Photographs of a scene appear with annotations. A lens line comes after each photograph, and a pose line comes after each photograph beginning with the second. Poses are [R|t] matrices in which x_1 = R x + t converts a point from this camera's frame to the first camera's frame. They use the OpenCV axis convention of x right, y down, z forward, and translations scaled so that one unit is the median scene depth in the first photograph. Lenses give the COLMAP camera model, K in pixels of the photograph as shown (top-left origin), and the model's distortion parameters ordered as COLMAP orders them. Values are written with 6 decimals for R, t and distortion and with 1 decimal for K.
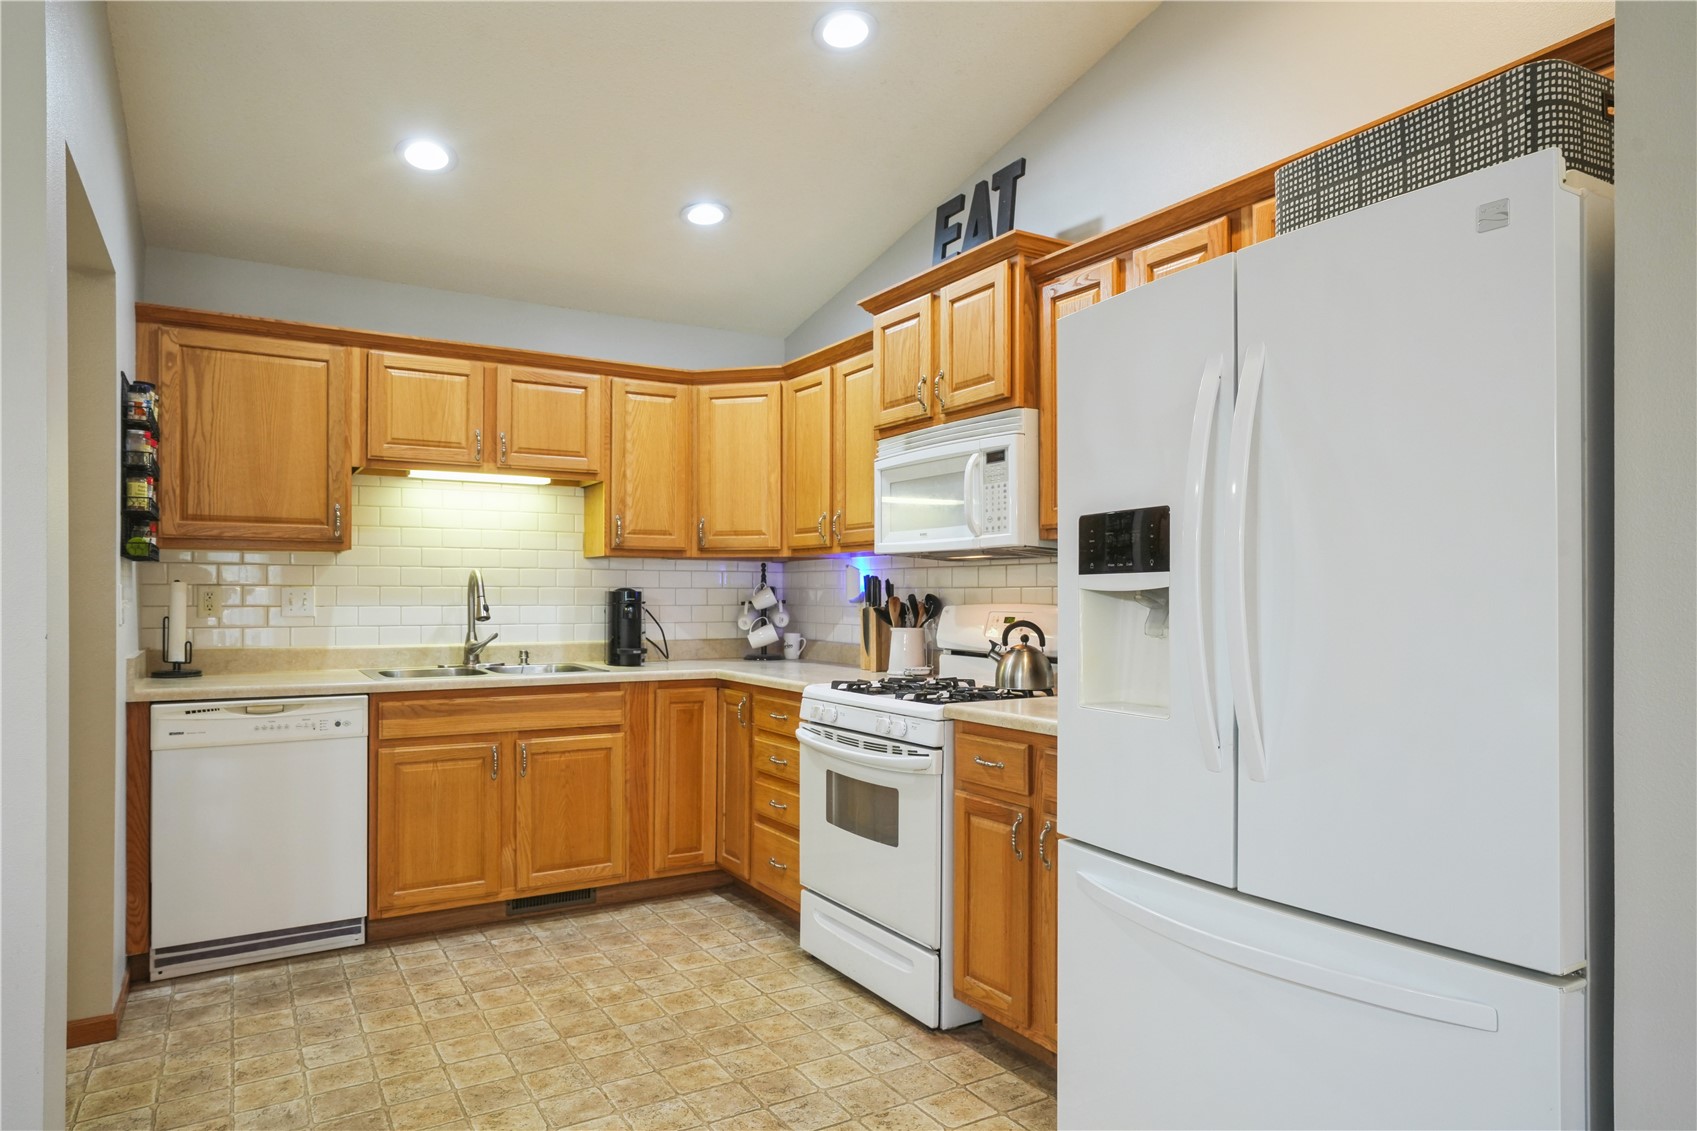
lens RADIAL K [[1038.6, 0, 824.1], [0, 1038.6, 588.2], [0, 0, 1]] dist [0.032572, 0.002446]
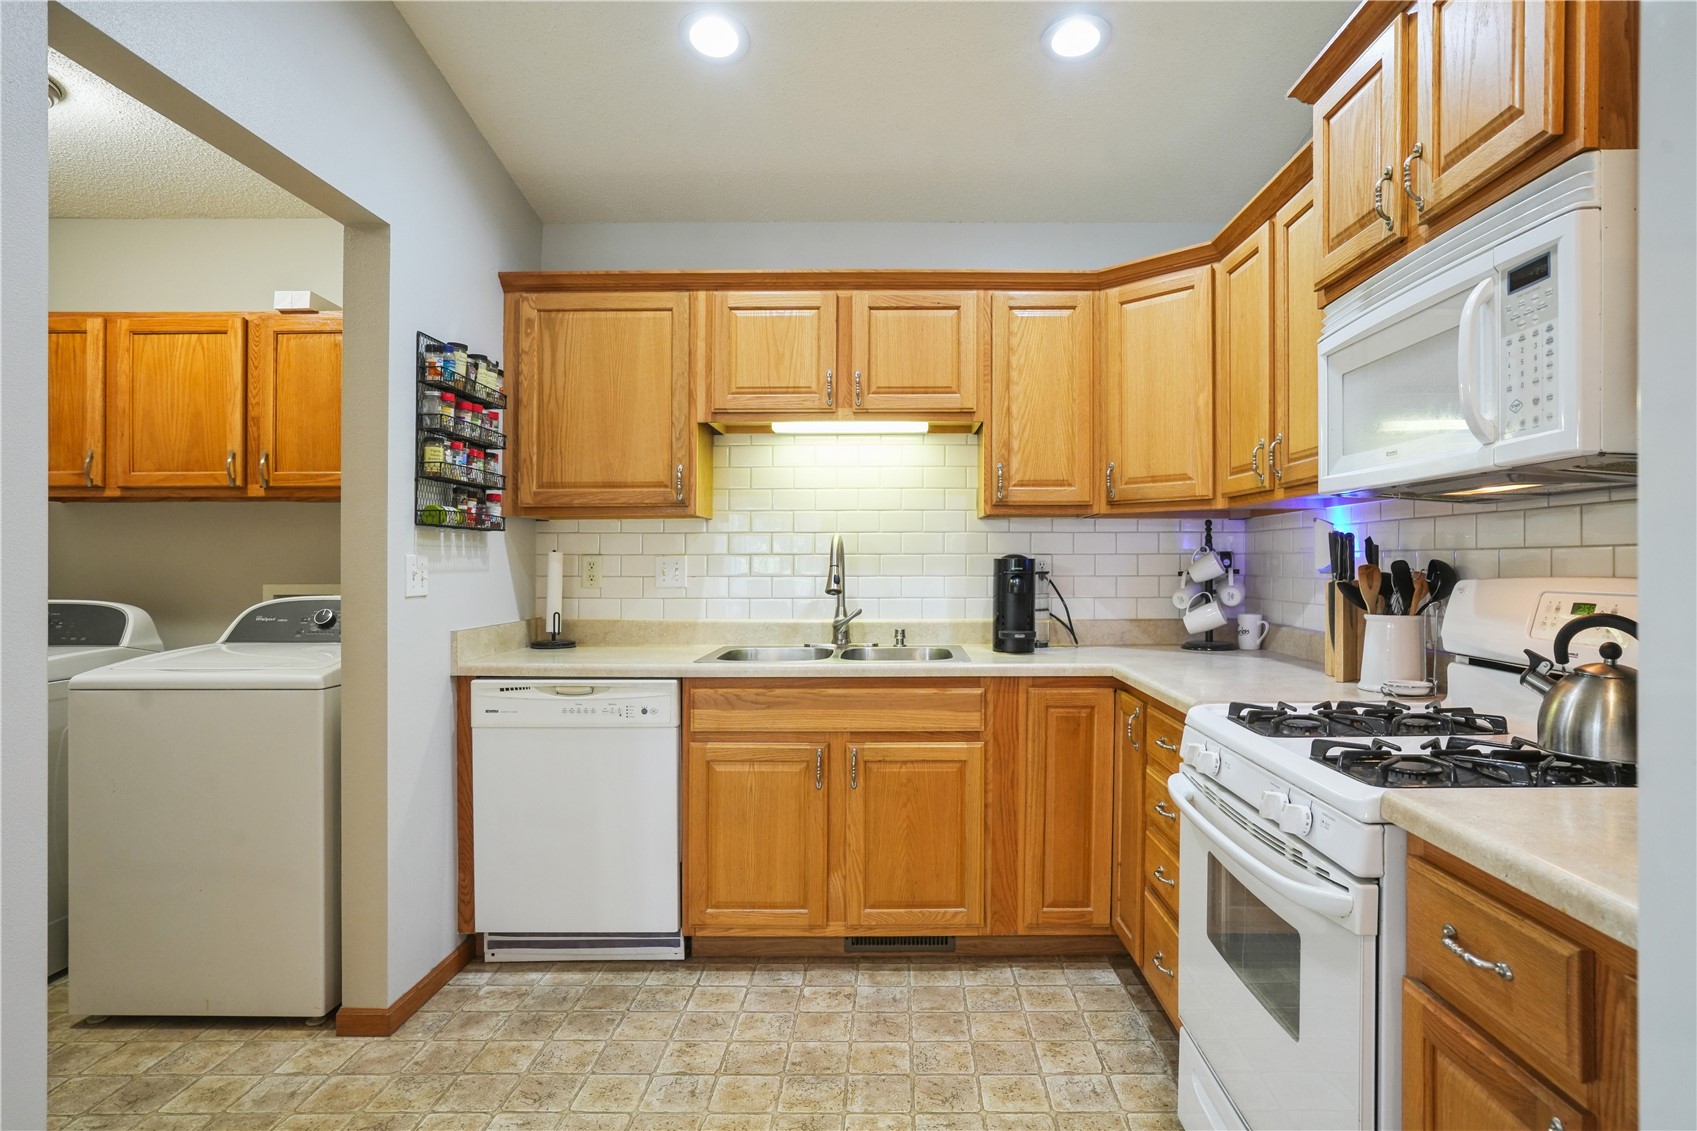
lens RADIAL K [[928.1, 0, 898.6], [0, 928.1, 564.1], [0, 0, 1]] dist [-0.034575, 0.014900]
pose [[0.868723, -0.003428, -0.495287, 0.096227], [0.007295, 0.999956, 0.005875, 0.002702], [0.495245, -0.008717, 0.868710, 0.387860]]
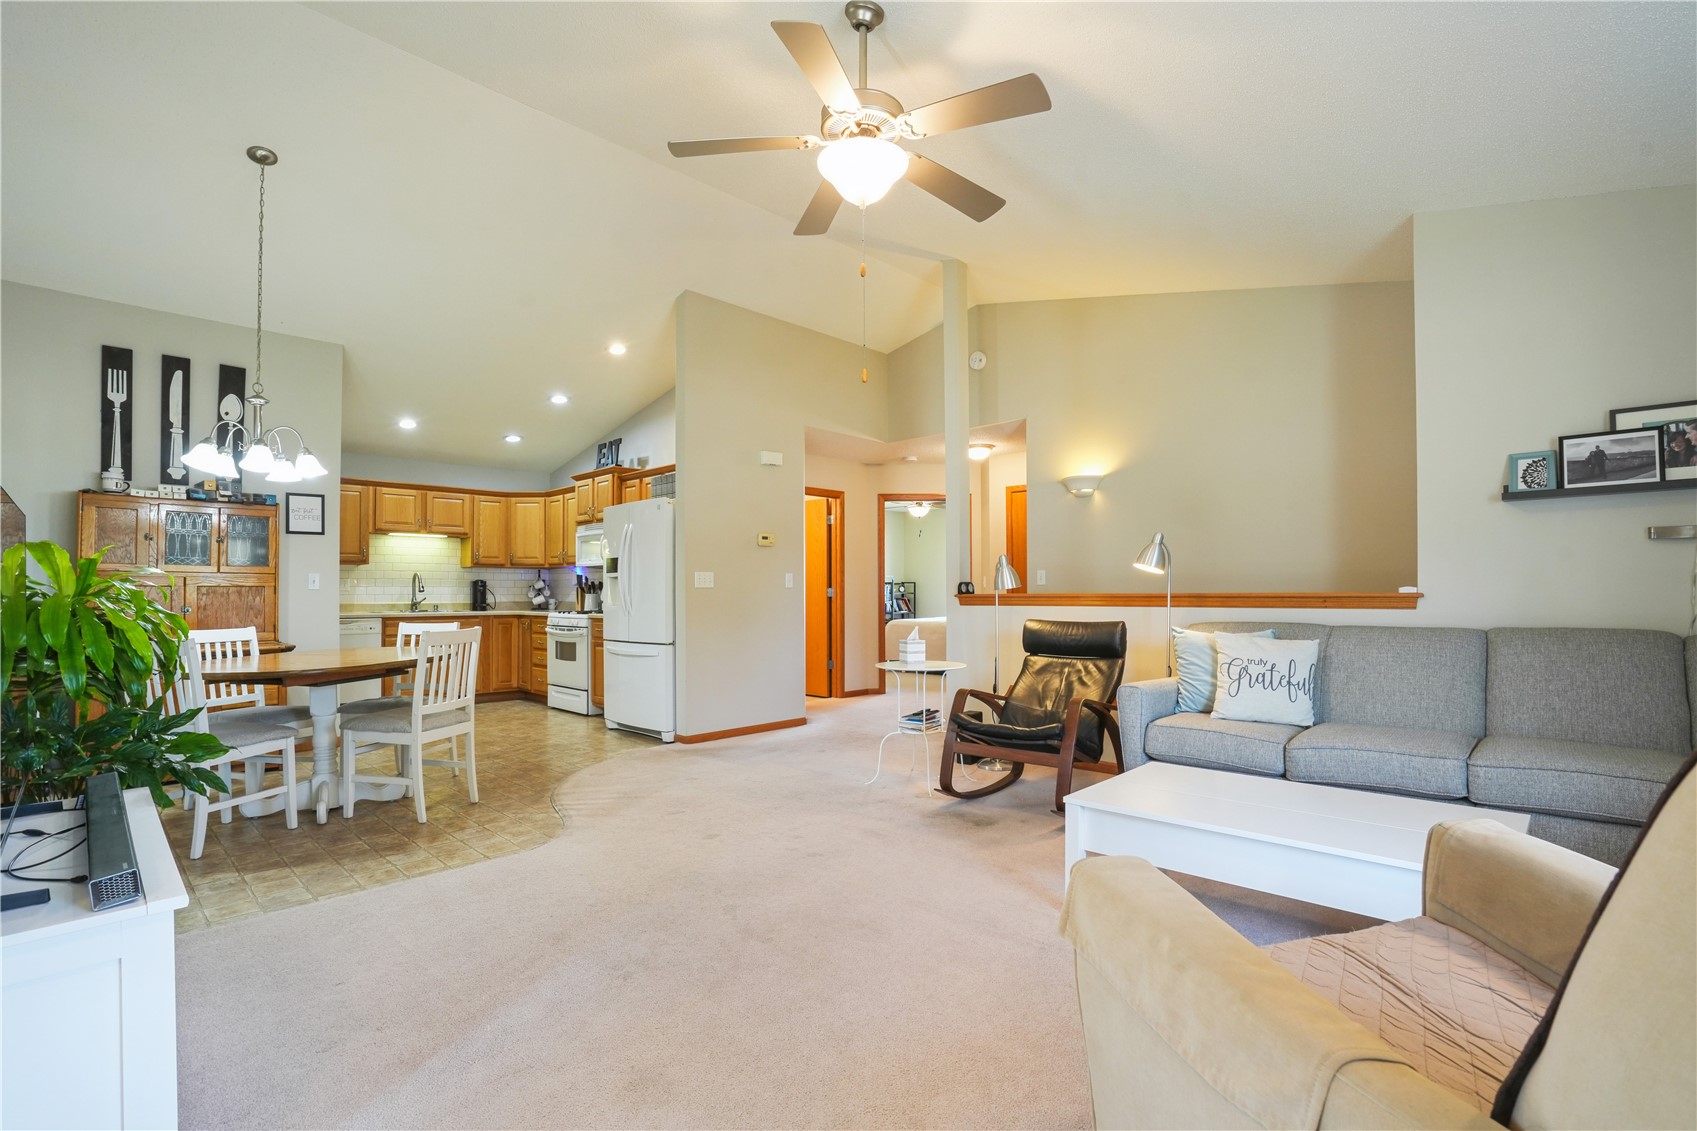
lens RADIAL K [[808.5, 0, 799.6], [0, 808.5, 588.0], [0, 0, 1]] dist [0.000809, -0.001302]
pose [[0.977588, -0.001020, 0.210522, 0.169713], [0.001278, 0.999999, -0.001090, 0.025931], [-0.210521, 0.001335, 0.977588, -1.187818]]
